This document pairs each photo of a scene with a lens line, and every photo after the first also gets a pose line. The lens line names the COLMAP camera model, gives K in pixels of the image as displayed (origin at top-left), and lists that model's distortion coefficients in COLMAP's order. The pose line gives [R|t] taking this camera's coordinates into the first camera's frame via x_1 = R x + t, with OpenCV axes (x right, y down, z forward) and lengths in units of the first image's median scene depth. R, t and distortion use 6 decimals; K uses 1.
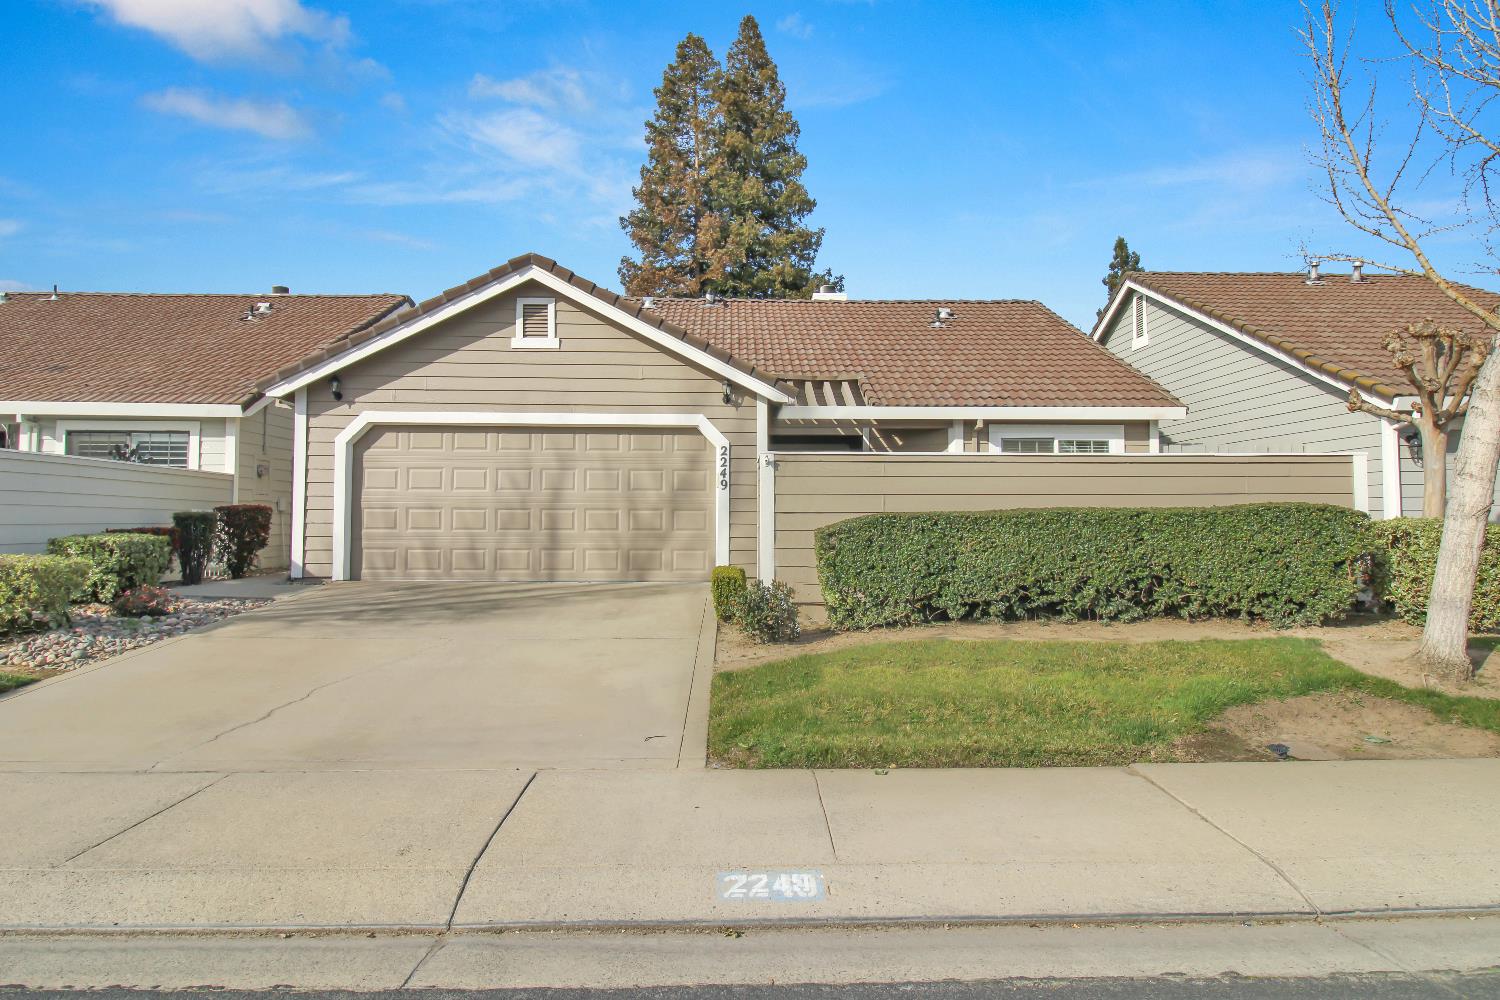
lens RADIAL K [[862.0, 0, 750.0], [0, 862.0, 500.0], [0, 0, 1]] dist [0.001559, 0.000179]
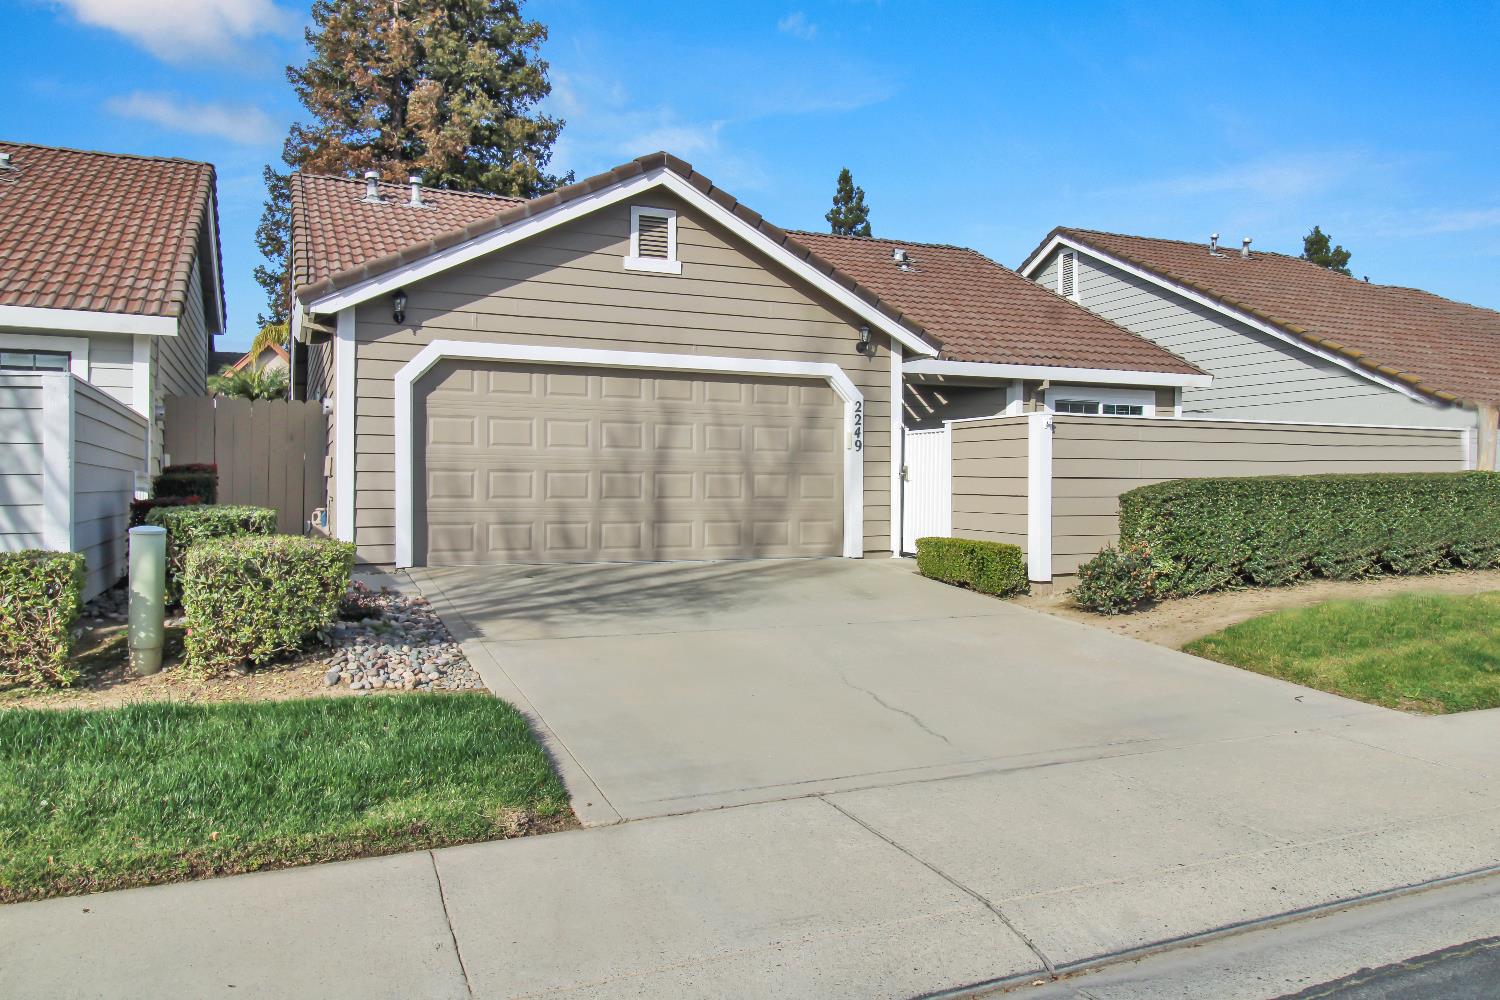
lens RADIAL K [[1070.8, 0, 750.0], [0, 1070.8, 500.0], [0, 0, 1]] dist [0.003271, 0.002018]
pose [[0.923984, -0.005032, 0.382397, -0.535735], [-0.008579, 0.999389, 0.033881, 0.001385], [-0.382334, -0.034586, 0.923377, 0.039087]]
